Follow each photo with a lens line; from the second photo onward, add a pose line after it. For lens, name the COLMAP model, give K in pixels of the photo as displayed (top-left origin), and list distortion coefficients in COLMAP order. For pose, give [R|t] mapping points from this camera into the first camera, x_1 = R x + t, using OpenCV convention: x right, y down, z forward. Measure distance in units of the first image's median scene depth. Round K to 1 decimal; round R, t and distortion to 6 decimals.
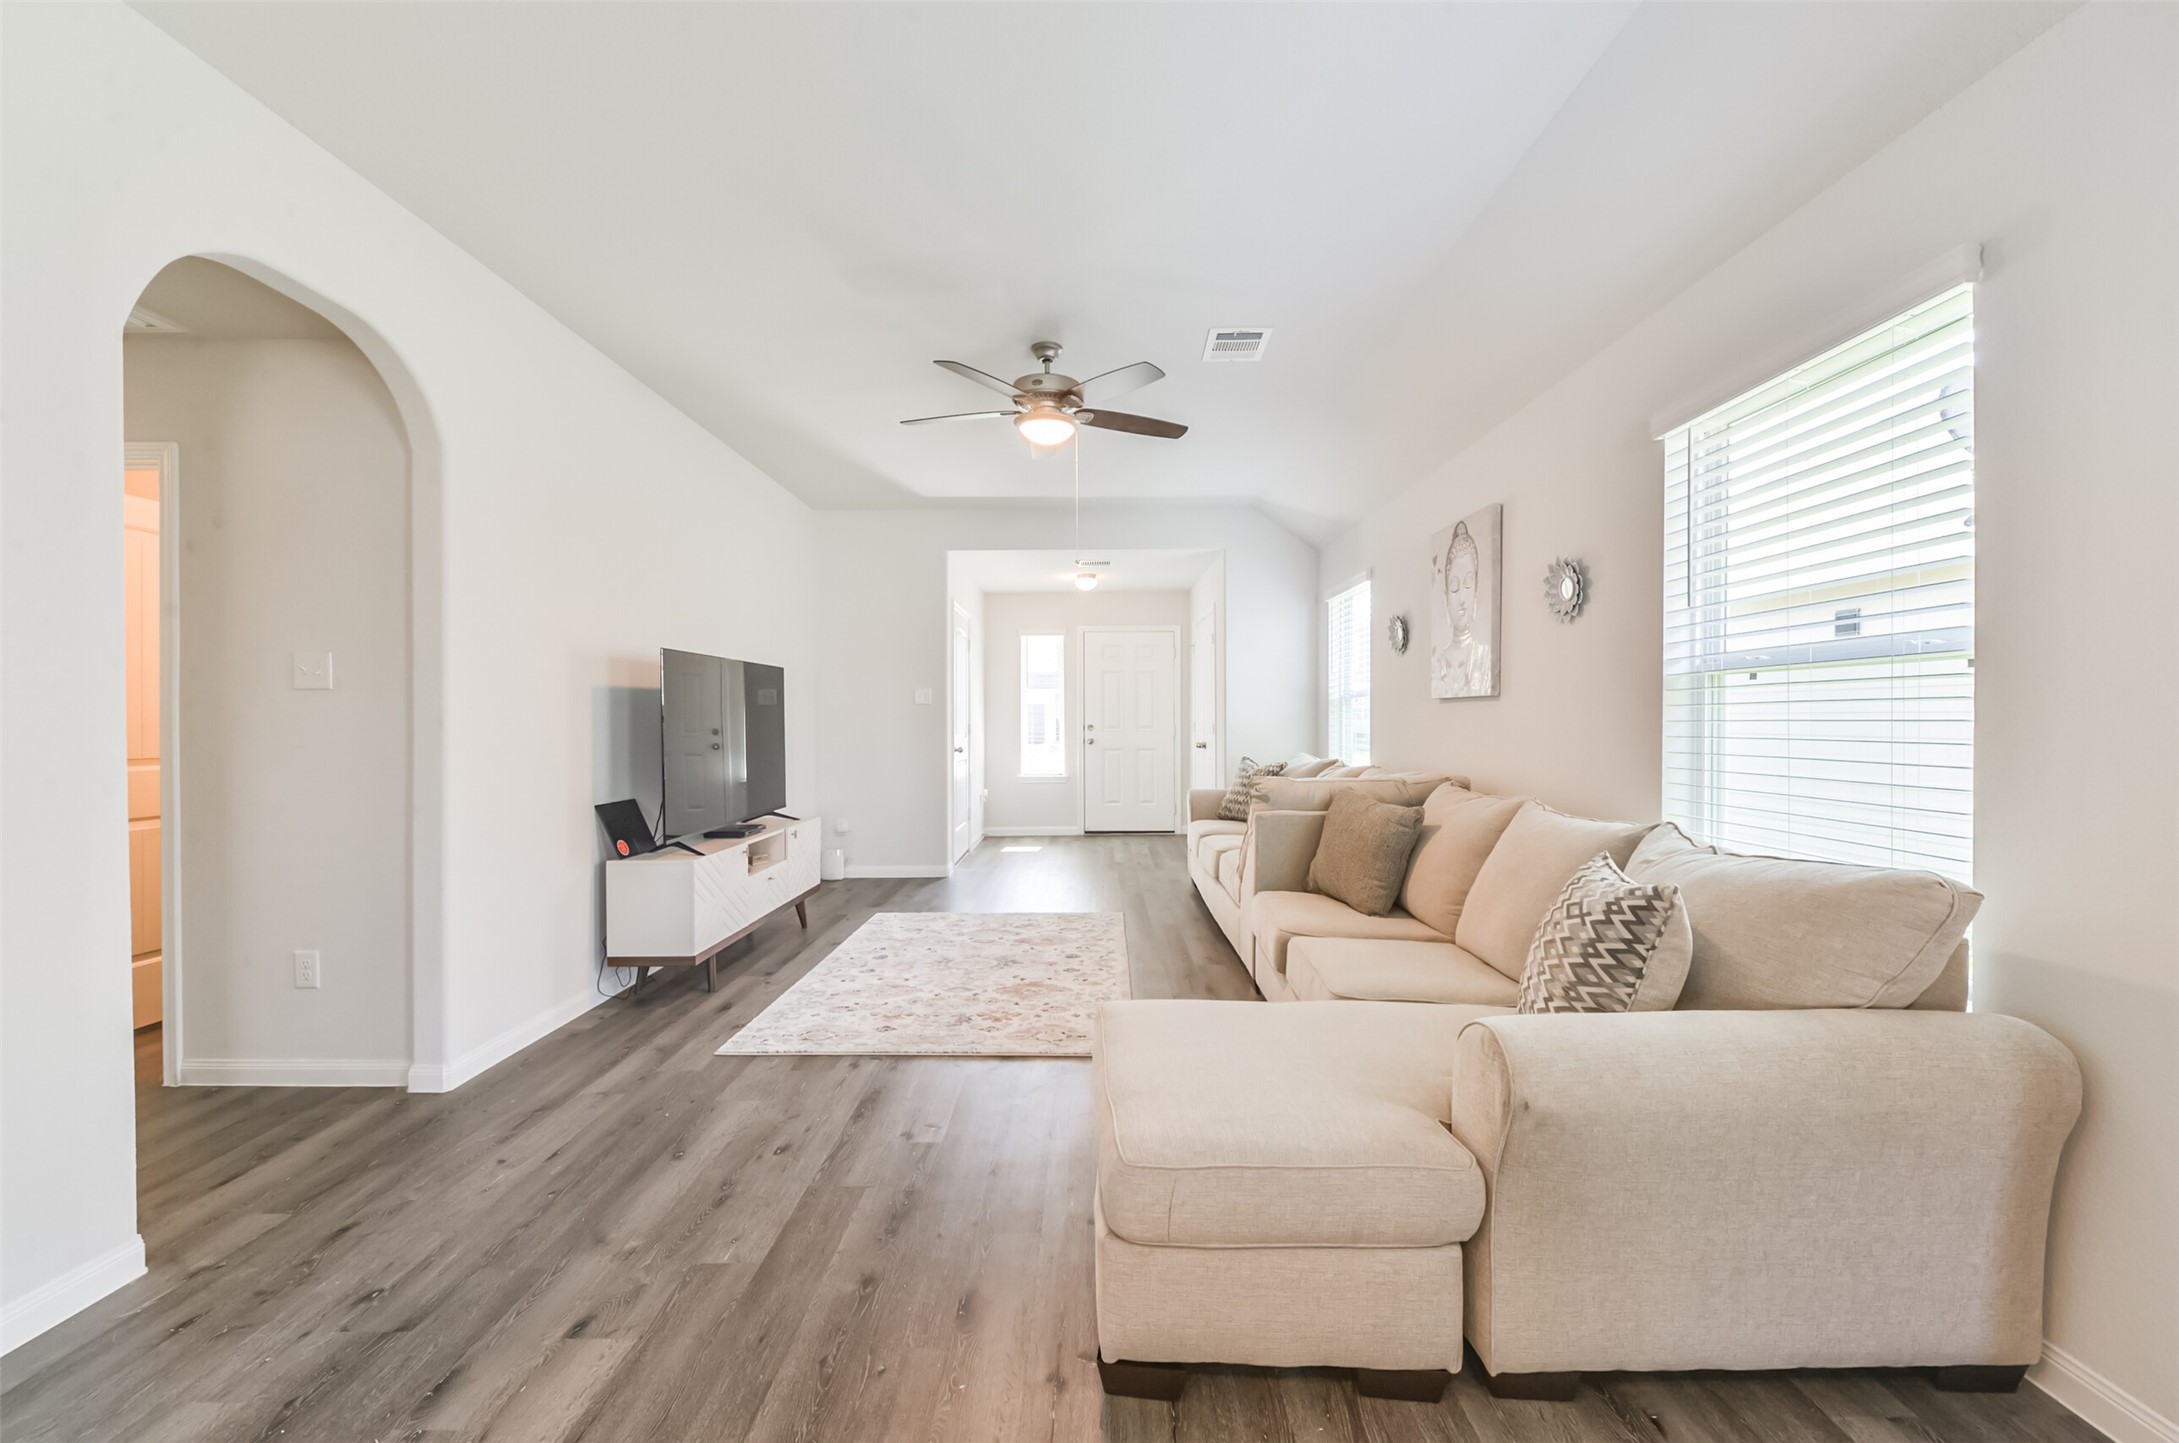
lens RADIAL K [[839.3, 0, 1087.8], [0, 839.3, 723.2], [0, 0, 1]] dist [0.032935, -0.018023]
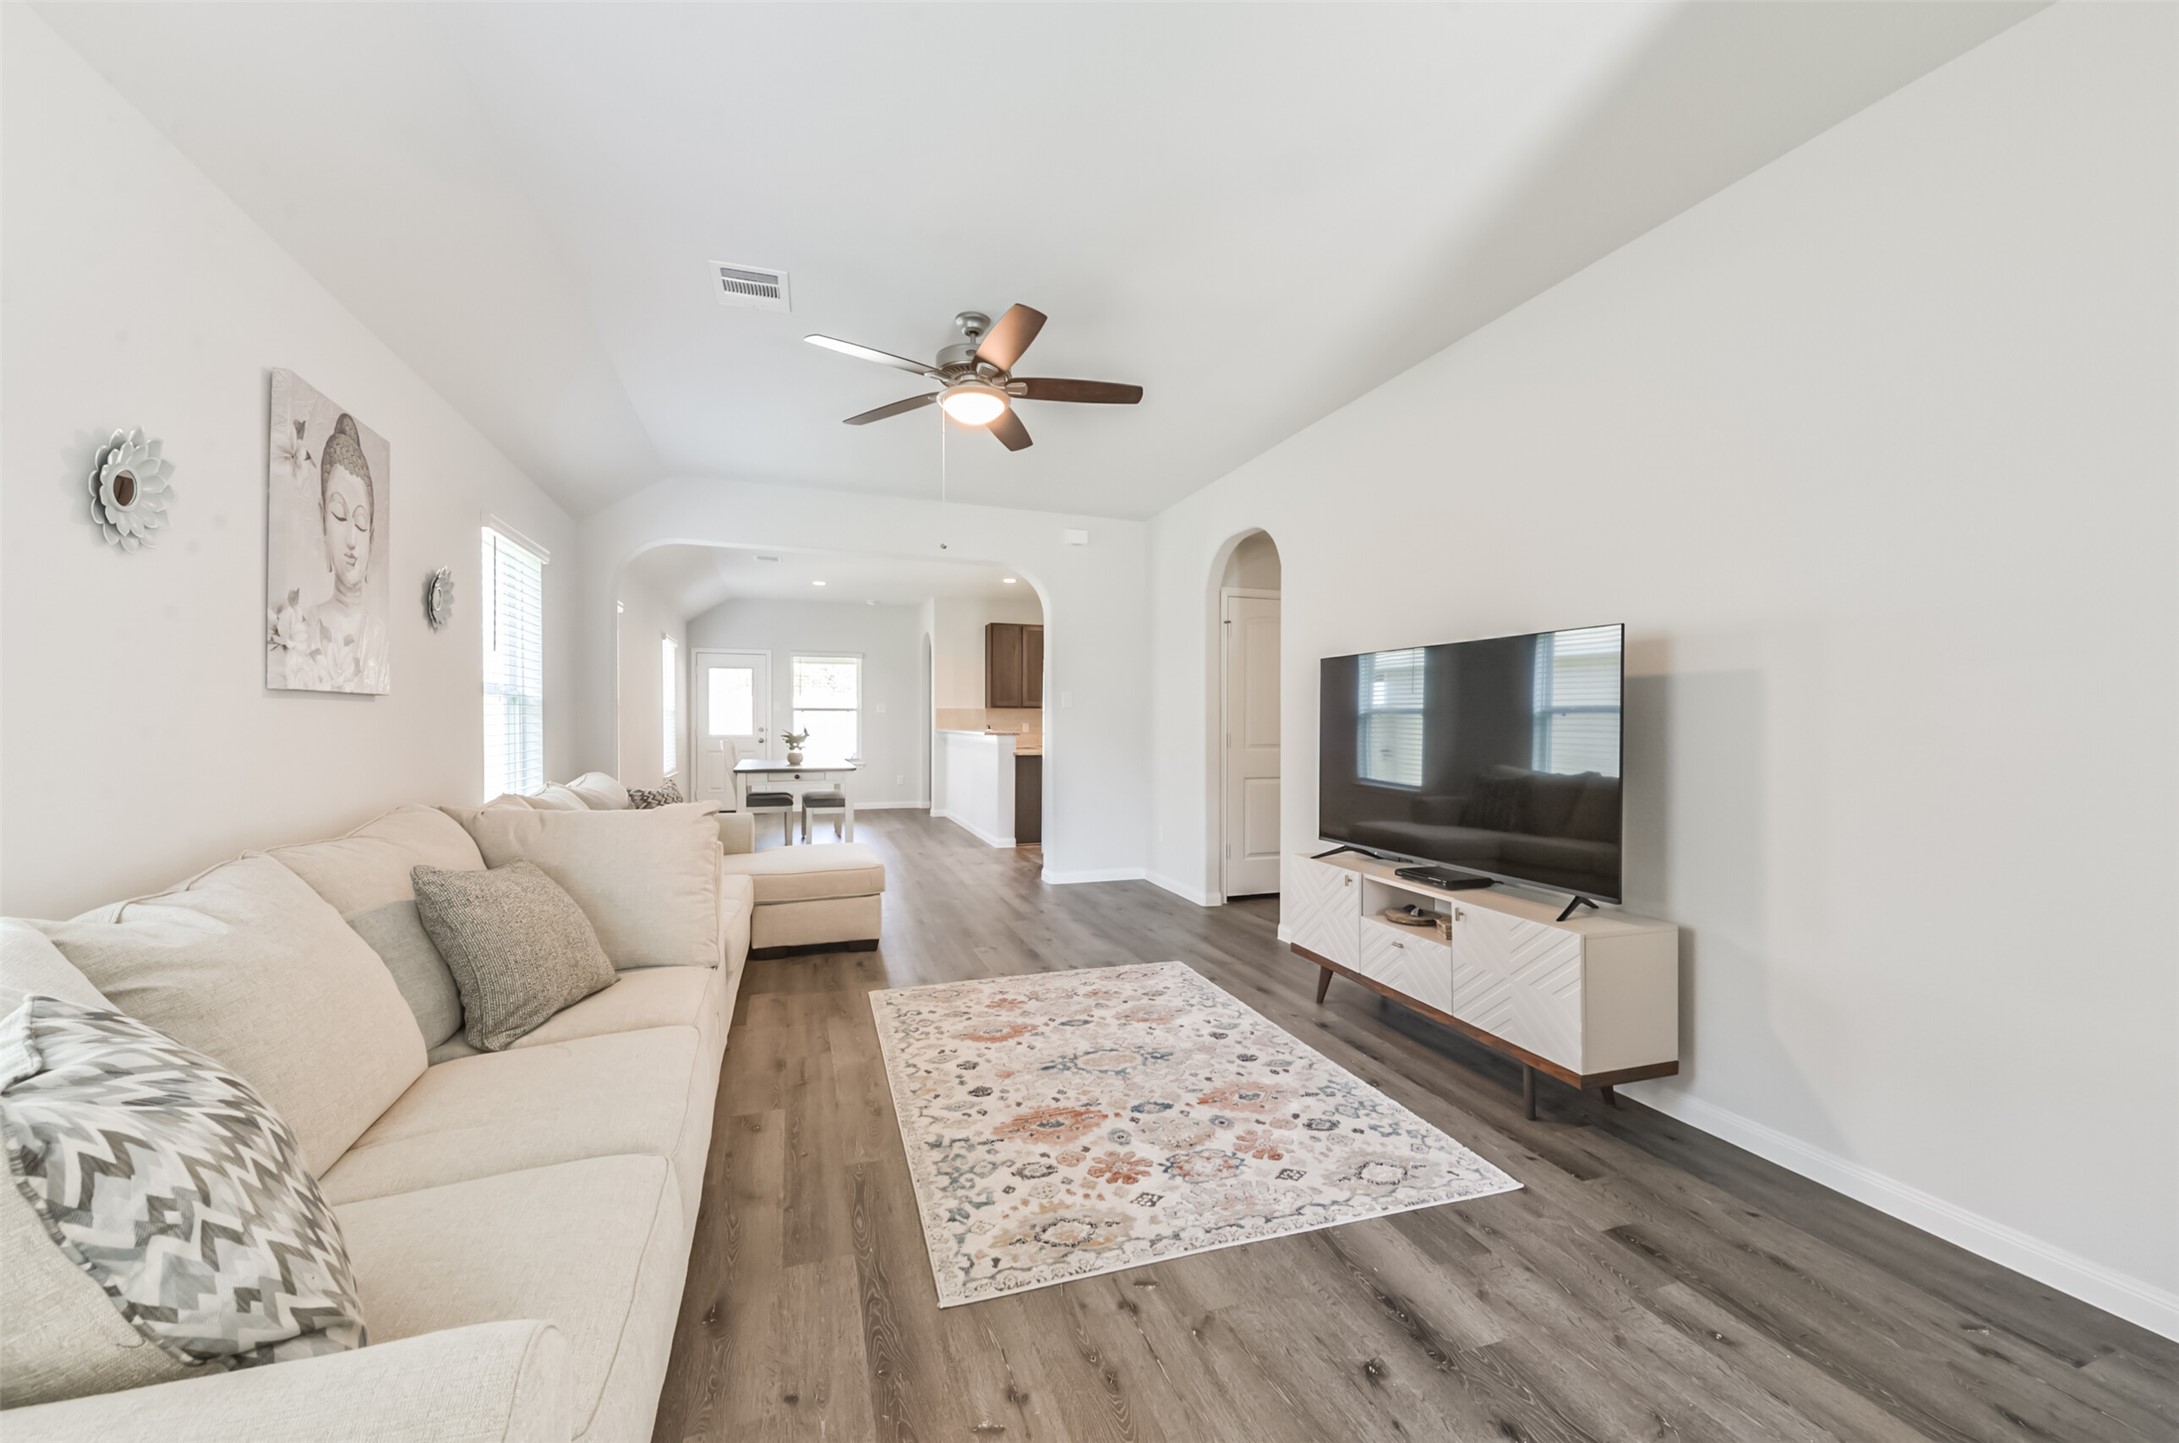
lens RADIAL K [[843.0, 0, 1089.0], [0, 843.0, 723.9], [0, 0, 1]] dist [0.036419, -0.018312]
pose [[-0.940516, 0.002733, -0.339738, 0.148512], [-0.001712, 0.999917, 0.012781, -0.017867], [0.339745, 0.012603, -0.940433, 1.934168]]
